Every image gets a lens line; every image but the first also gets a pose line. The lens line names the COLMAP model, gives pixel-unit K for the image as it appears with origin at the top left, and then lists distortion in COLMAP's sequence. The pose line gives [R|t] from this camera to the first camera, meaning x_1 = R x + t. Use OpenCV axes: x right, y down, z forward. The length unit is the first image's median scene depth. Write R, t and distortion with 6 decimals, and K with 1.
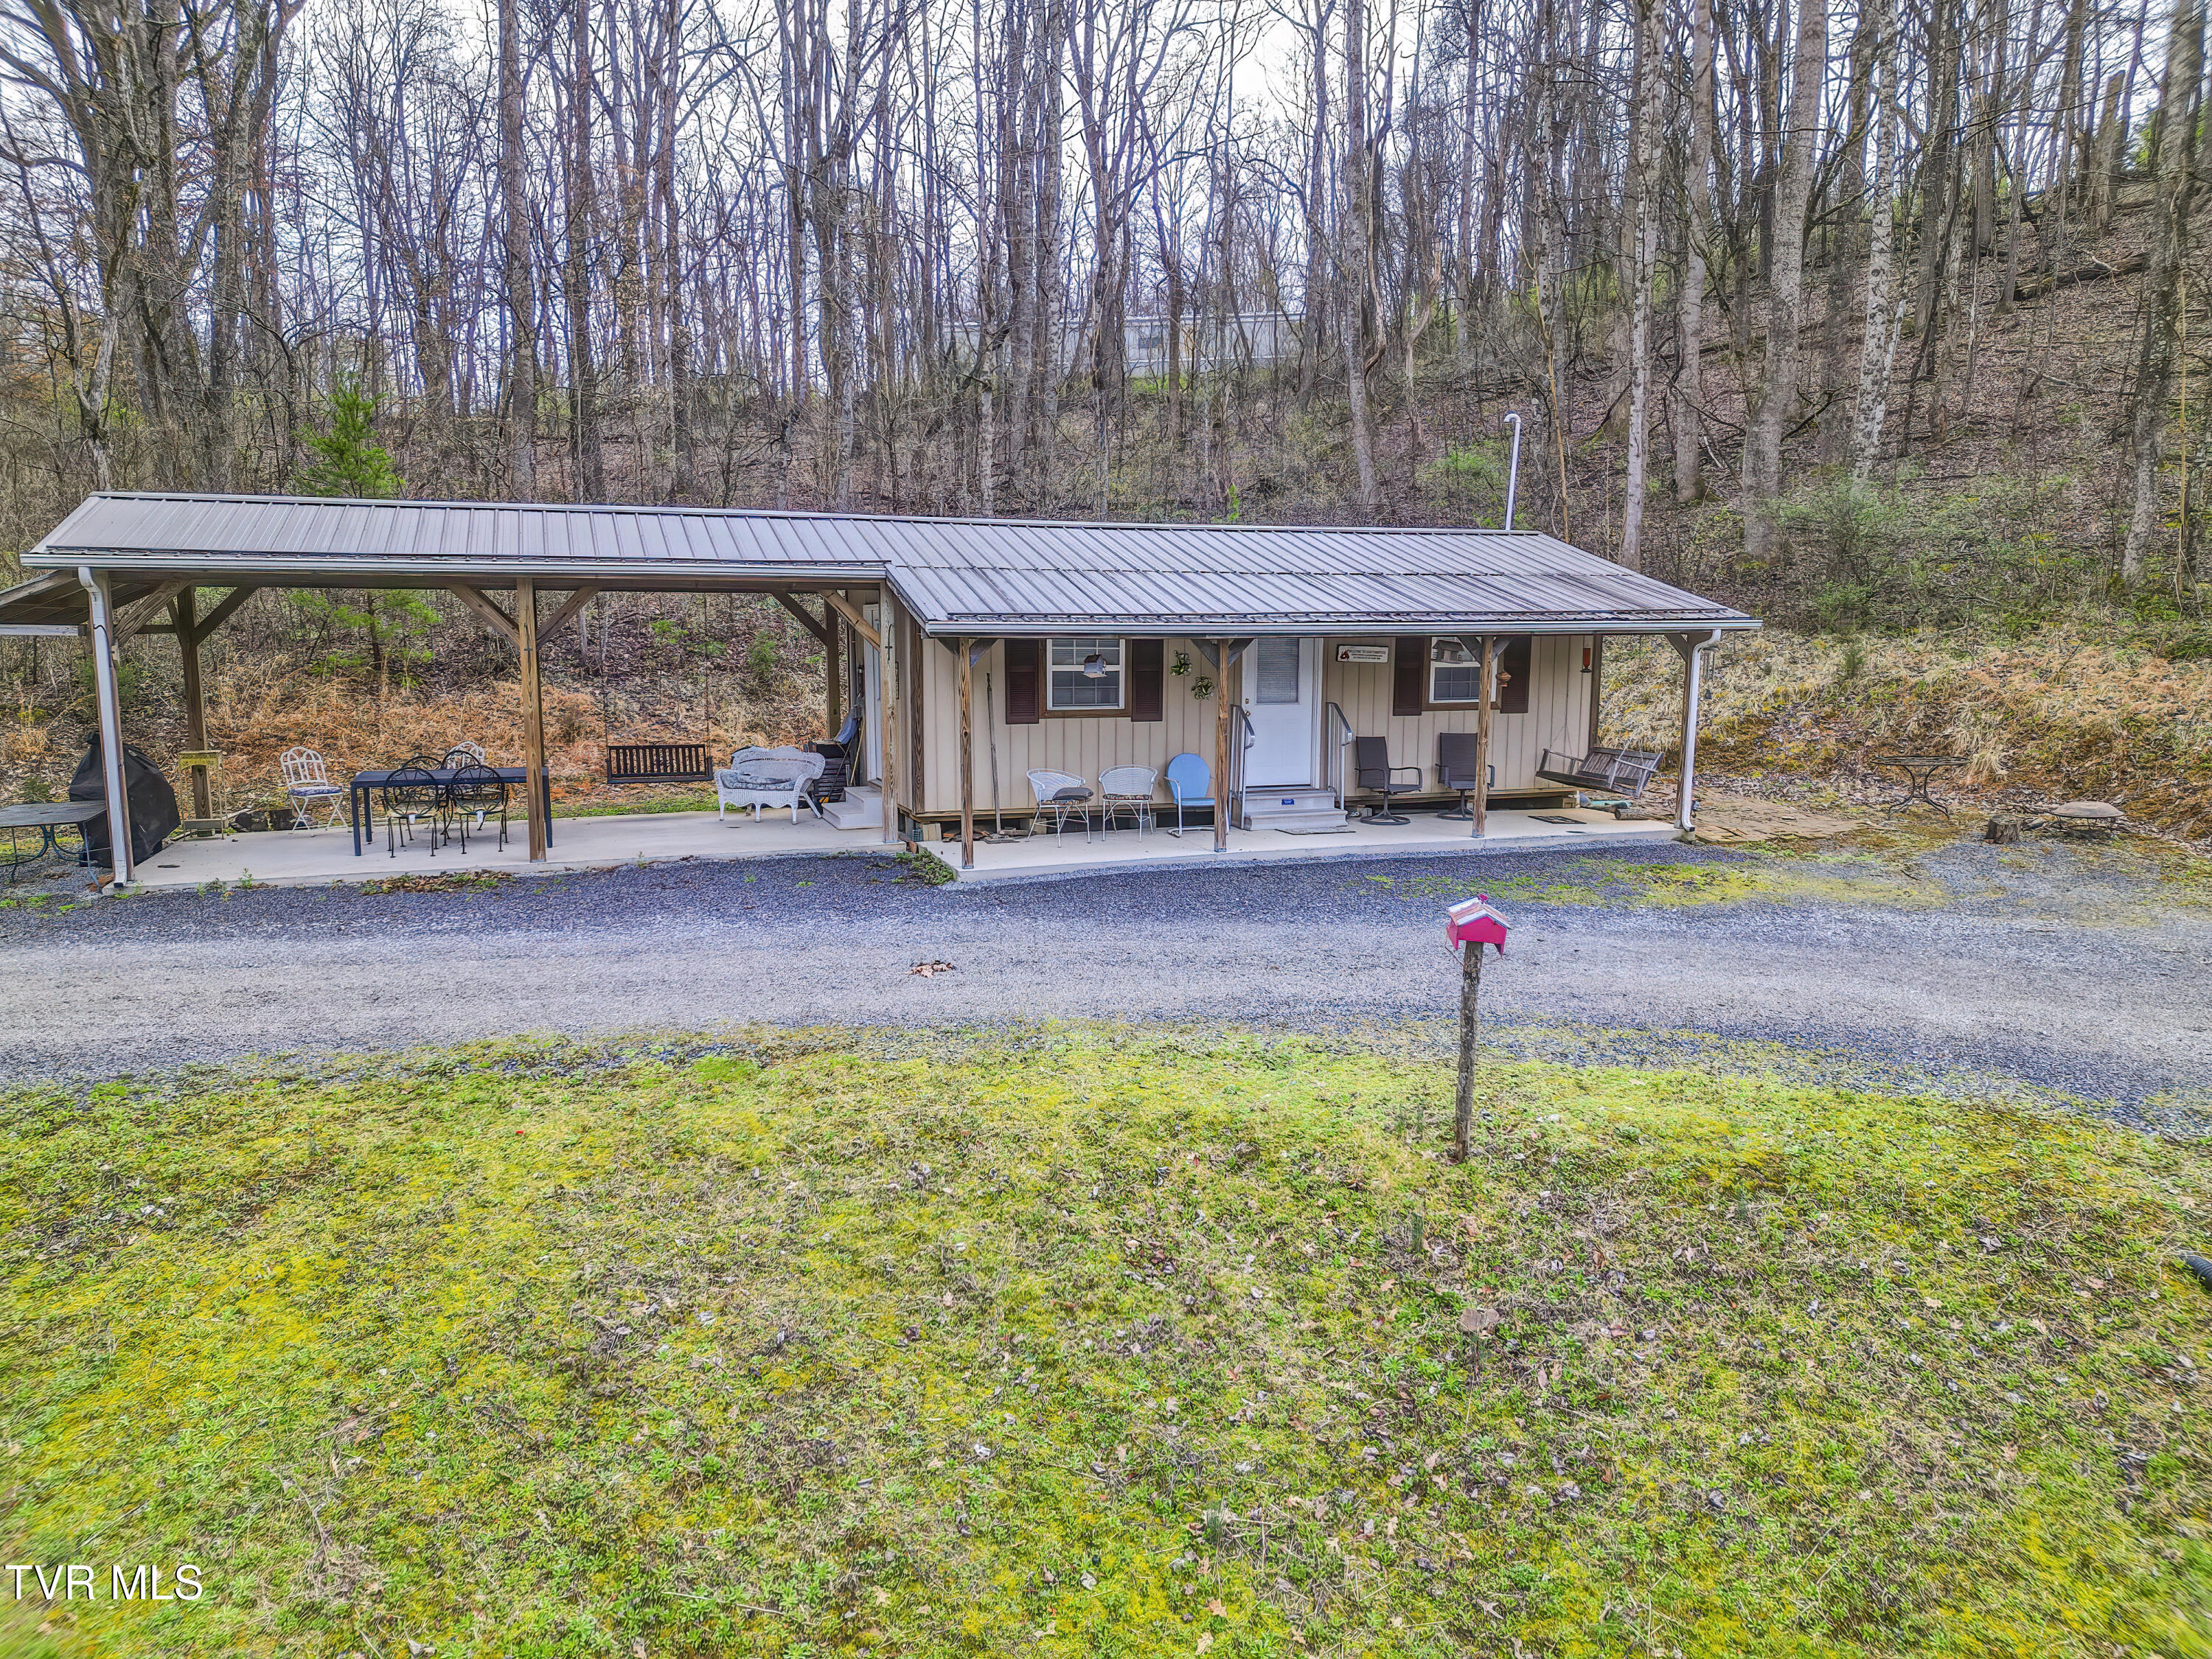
lens RADIAL K [[1546.6, 0, 1114.2], [0, 1546.6, 834.5], [0, 0, 1]] dist [0.074117, -0.069289]
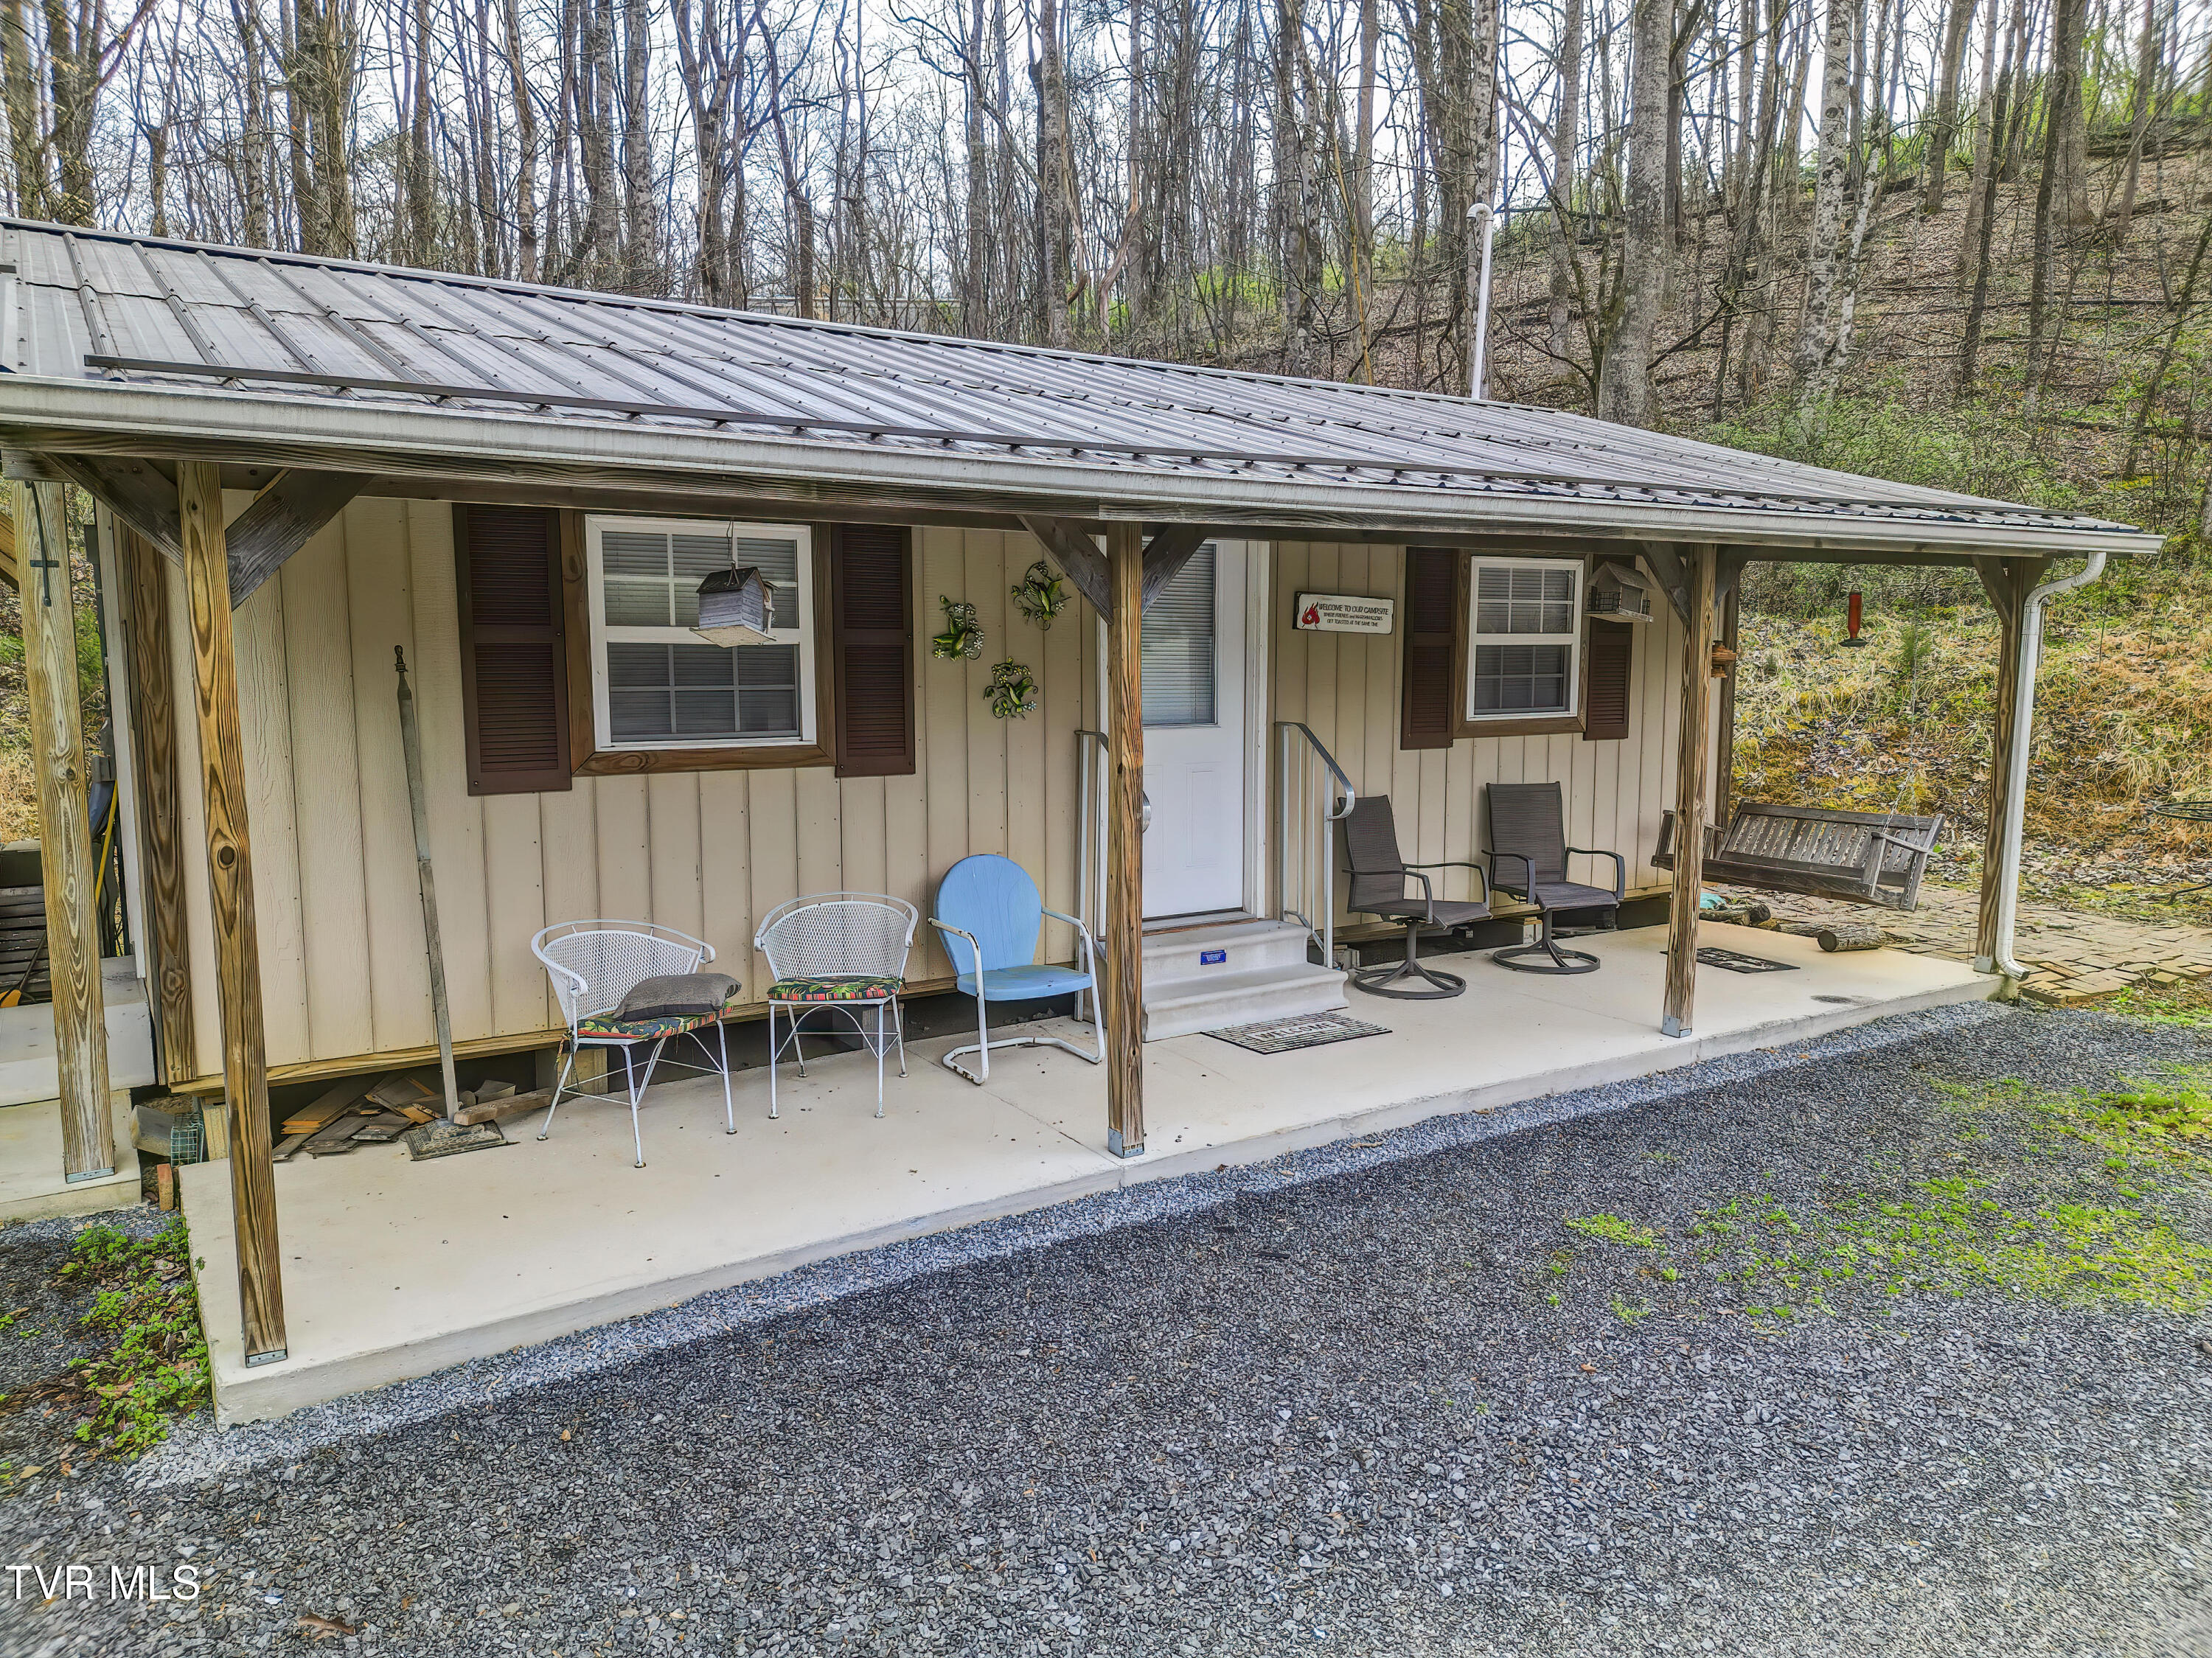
lens RADIAL K [[1546.5, 0, 1125.5], [0, 1546.5, 831.6], [0, 0, 1]] dist [0.074117, -0.069289]
pose [[0.970638, -0.033918, 0.238142, -0.011144], [0.039466, 0.999048, -0.018569, -0.050455], [-0.237285, 0.027422, 0.971053, 0.618881]]
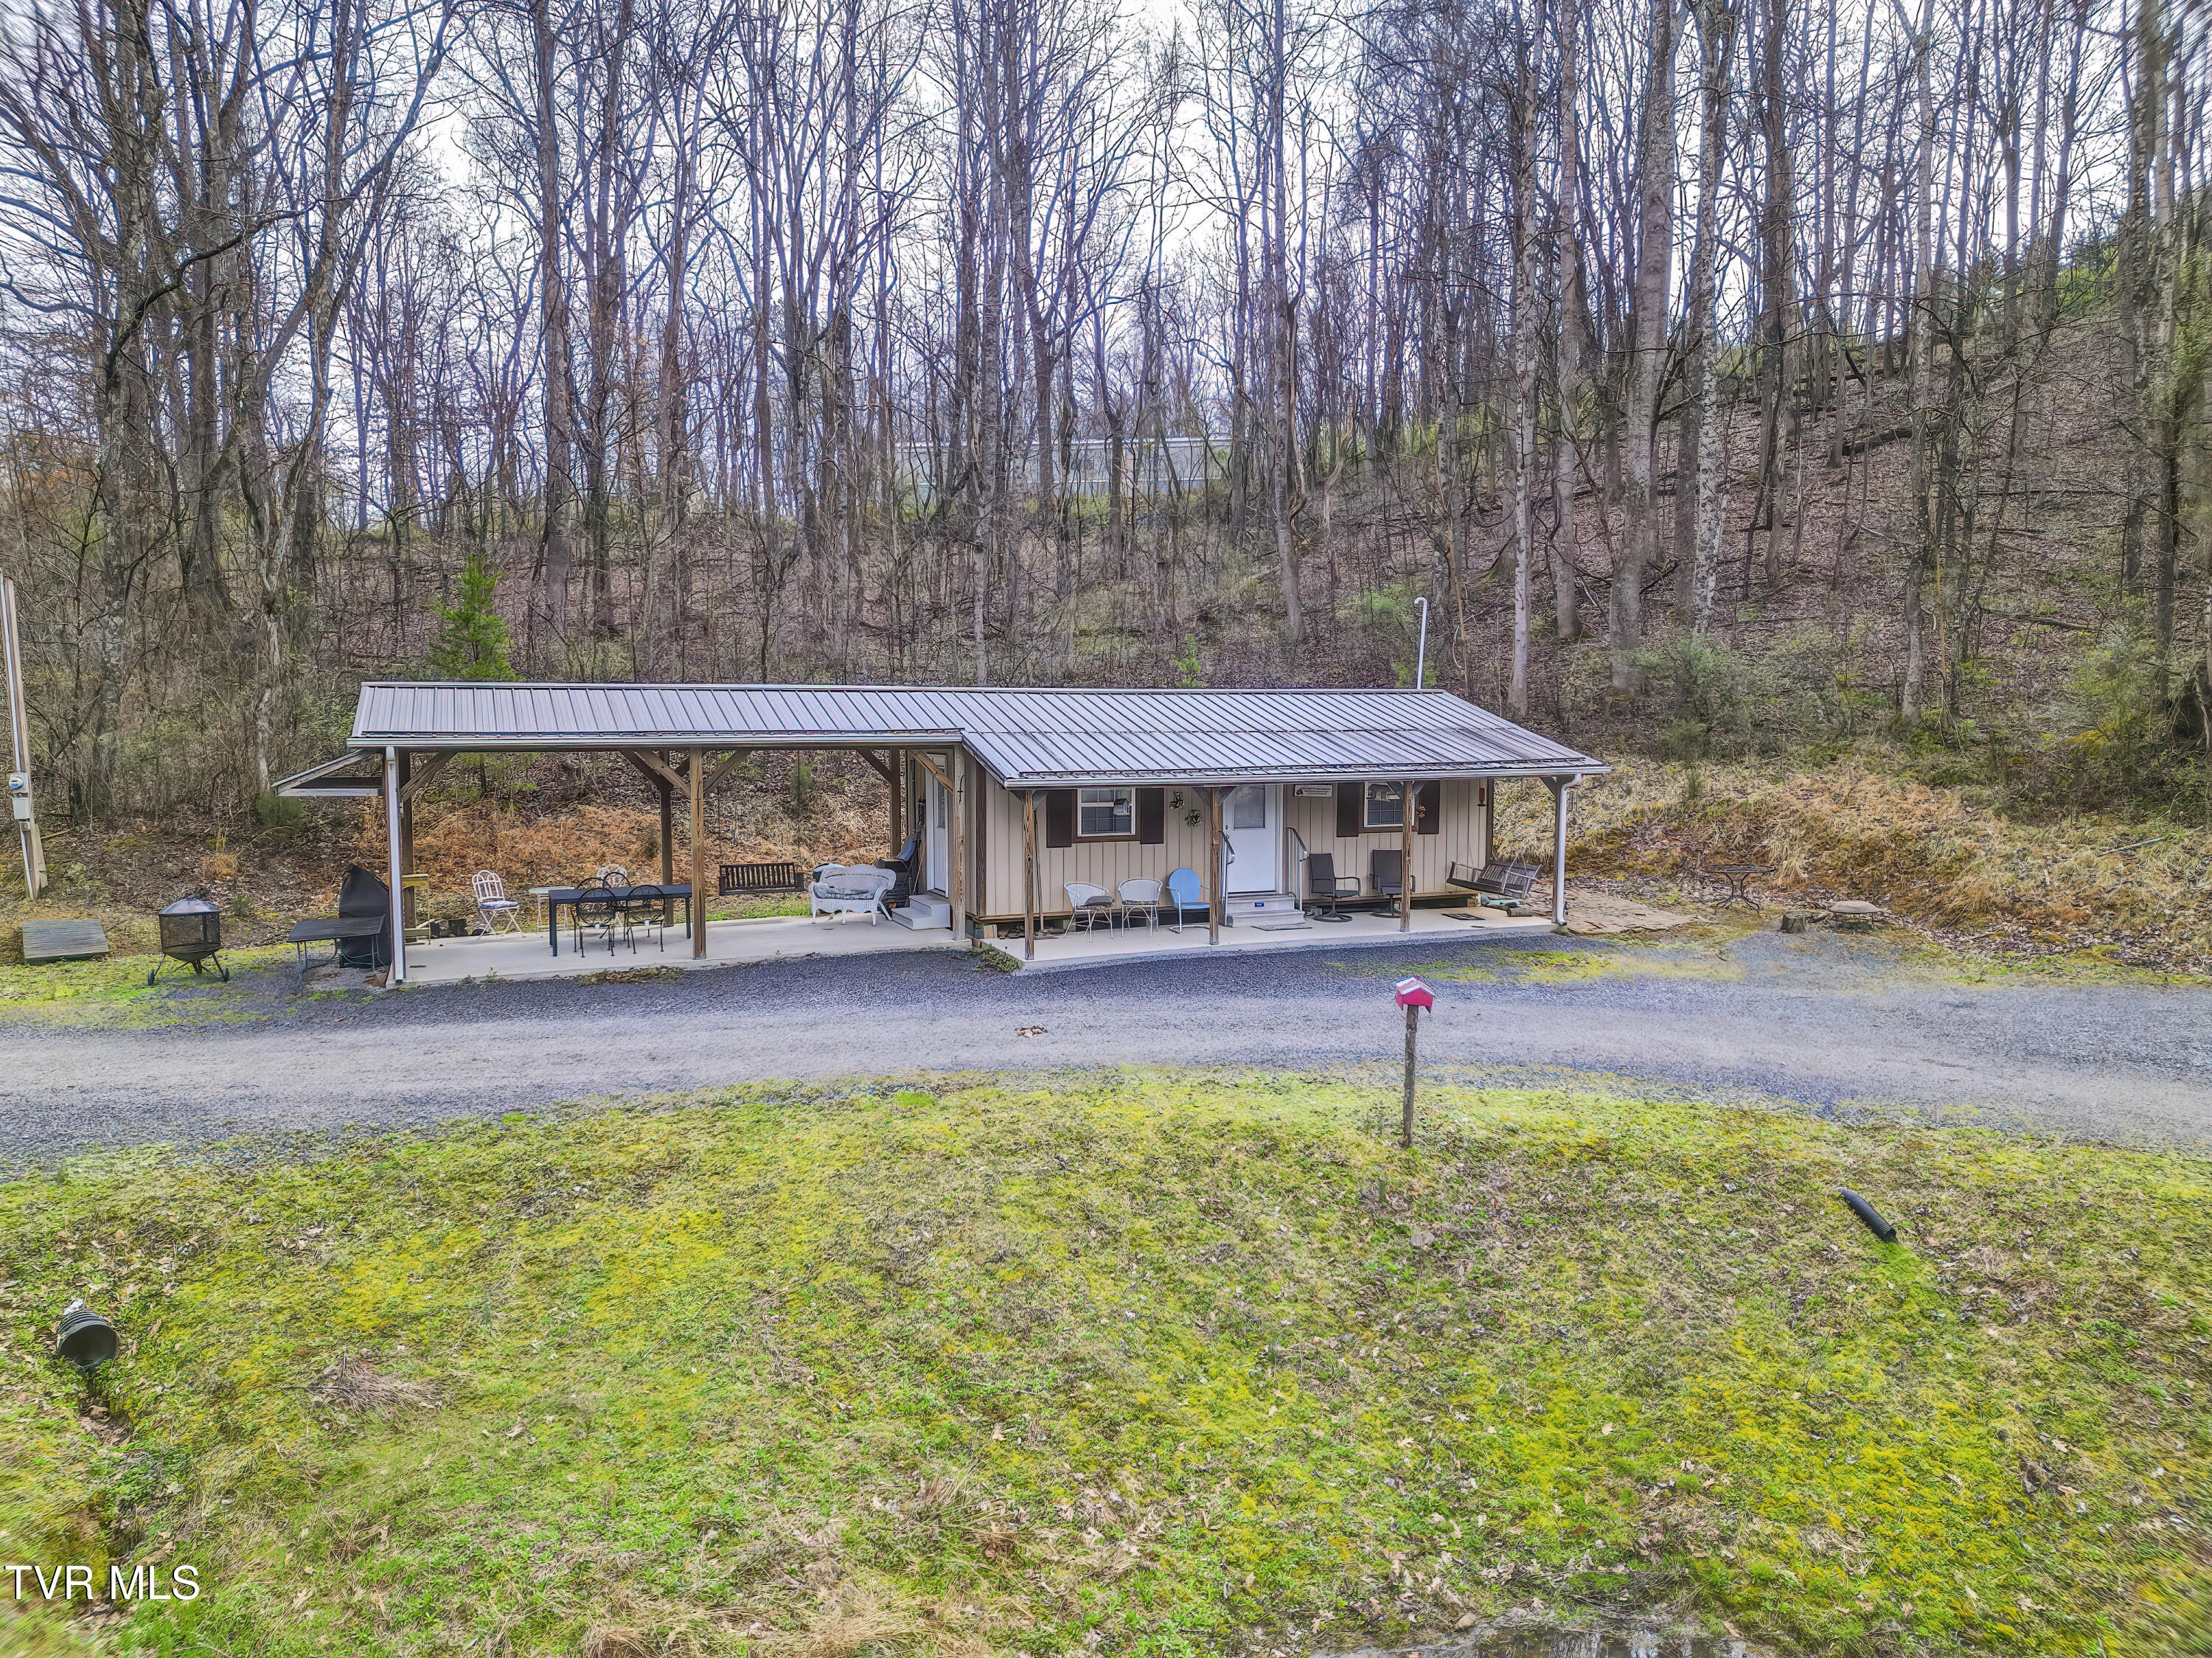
lens RADIAL K [[1546.5, 0, 1116.1], [0, 1546.5, 813.1], [0, 0, 1]] dist [0.074117, -0.069289]
pose [[0.998430, -0.005974, 0.055694, -0.082701], [0.009744, 0.997660, -0.067679, -0.011804], [-0.055160, 0.068116, 0.996151, -0.301746]]
